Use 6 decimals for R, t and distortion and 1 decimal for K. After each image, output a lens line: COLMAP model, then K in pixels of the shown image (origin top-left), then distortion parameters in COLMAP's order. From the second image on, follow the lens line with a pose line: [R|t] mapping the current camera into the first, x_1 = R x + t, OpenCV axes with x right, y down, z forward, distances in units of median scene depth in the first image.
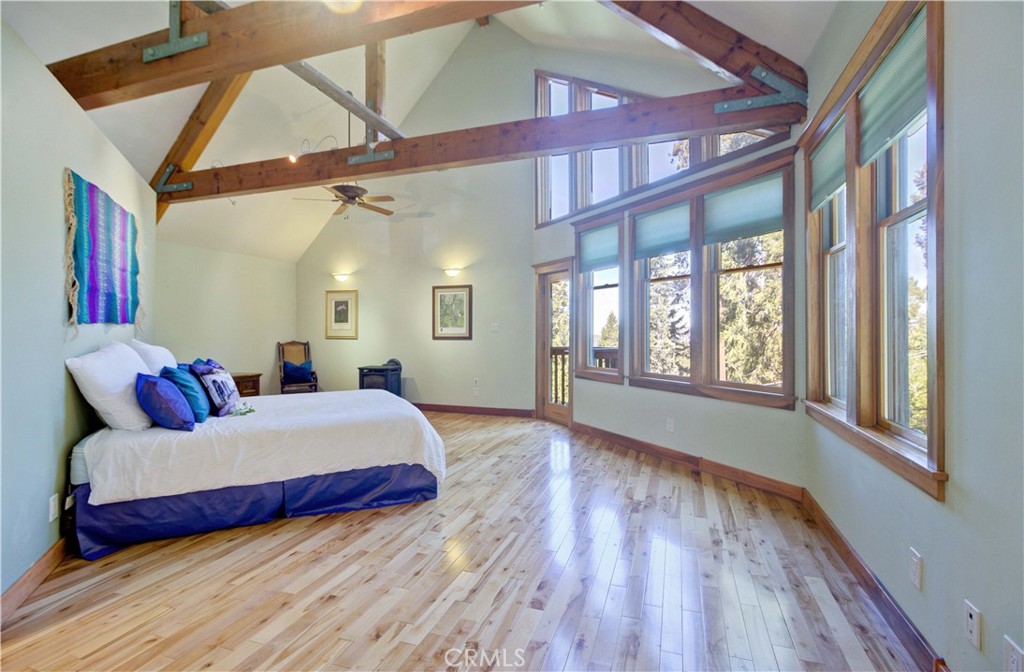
lens RADIAL K [[475.0, 0, 511.5], [0, 475.0, 331.3], [0, 0, 1]] dist [-0.000355, -0.000051]
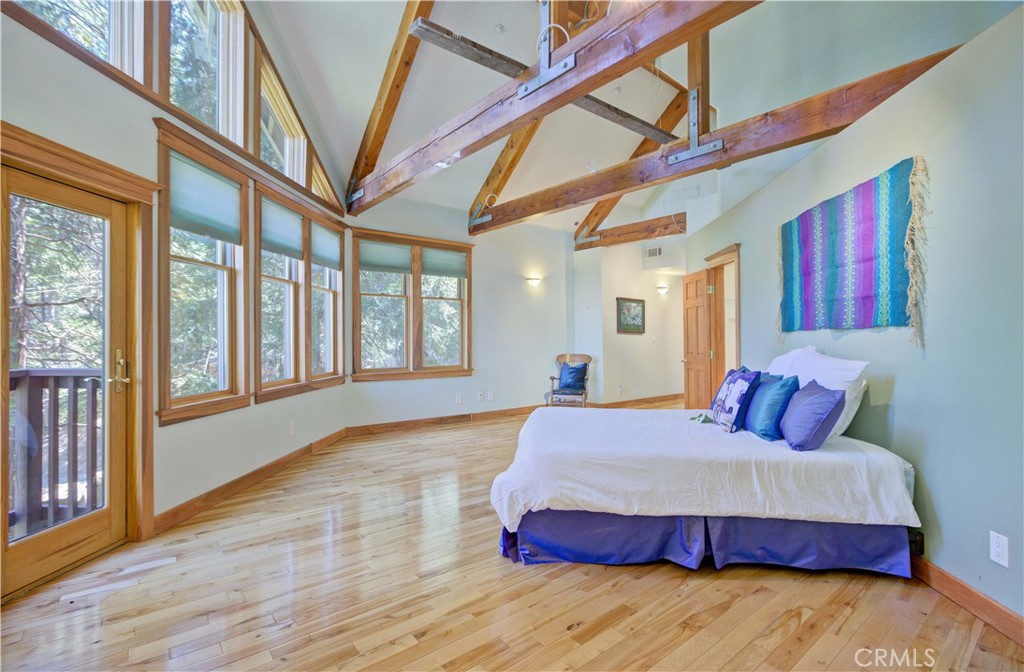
lens RADIAL K [[475.0, 0, 514.0], [0, 475.0, 334.1], [0, 0, 1]] dist [-0.000355, -0.000051]
pose [[-0.849680, 0.009446, 0.527214, -0.519950], [0.009902, 0.999949, -0.001957, 0.004314], [-0.527205, 0.003557, -0.849731, 1.412977]]
